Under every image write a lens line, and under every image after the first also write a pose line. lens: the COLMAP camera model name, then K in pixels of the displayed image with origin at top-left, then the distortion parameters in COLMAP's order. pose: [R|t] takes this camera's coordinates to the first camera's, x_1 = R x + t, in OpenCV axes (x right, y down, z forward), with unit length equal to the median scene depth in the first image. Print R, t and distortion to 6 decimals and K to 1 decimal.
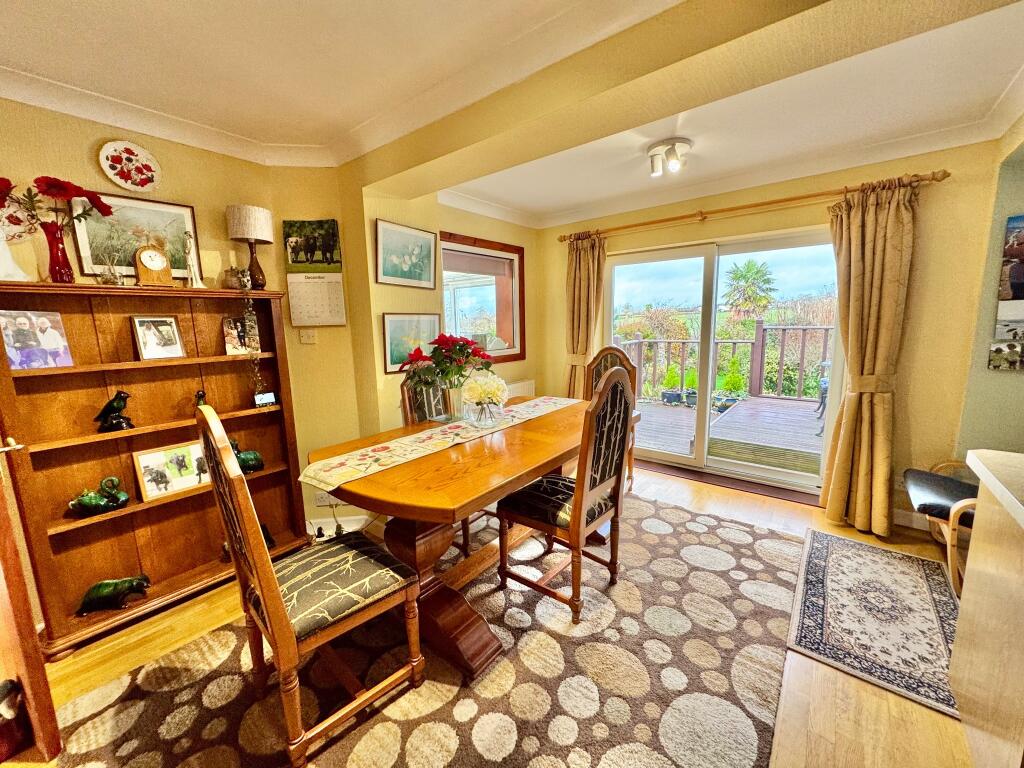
lens RADIAL K [[407.8, 0, 511.9], [0, 407.8, 384.1], [0, 0, 1]] dist [0.002213, -0.000065]
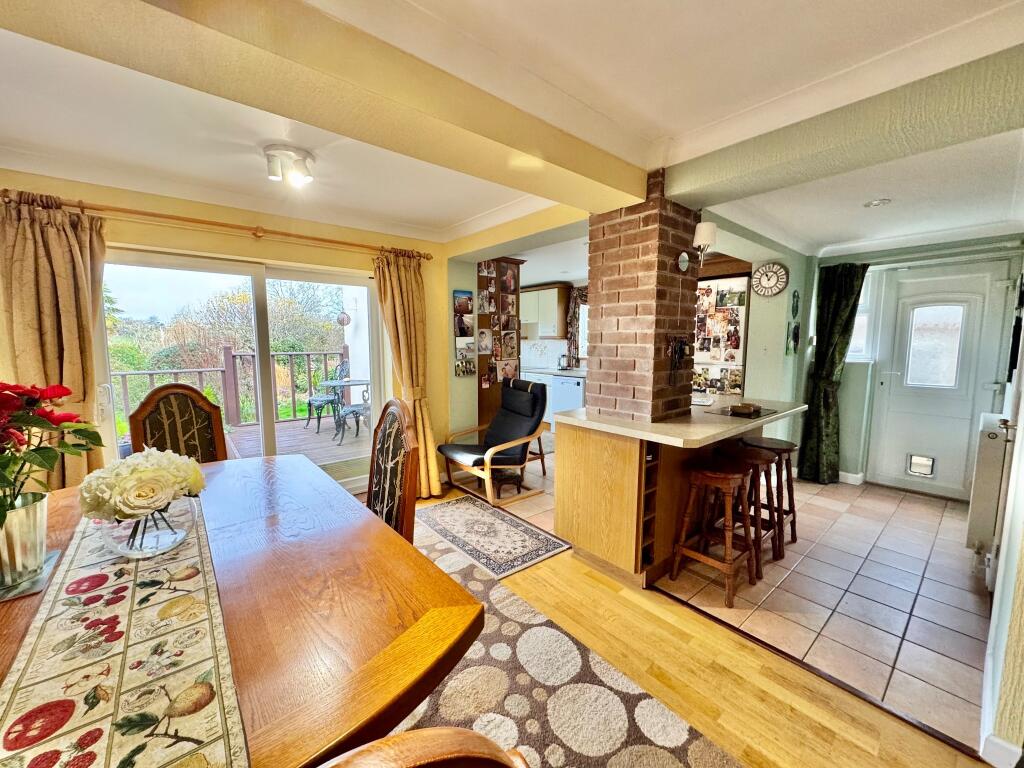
lens RADIAL K [[407.8, 0, 511.6], [0, 407.8, 384.7], [0, 0, 1]] dist [0.002213, -0.000065]
pose [[0.194770, -0.085063, 0.977154, -0.515425], [0.144722, 0.987821, 0.057145, -0.074336], [-0.970113, 0.130286, 0.204708, 0.479806]]
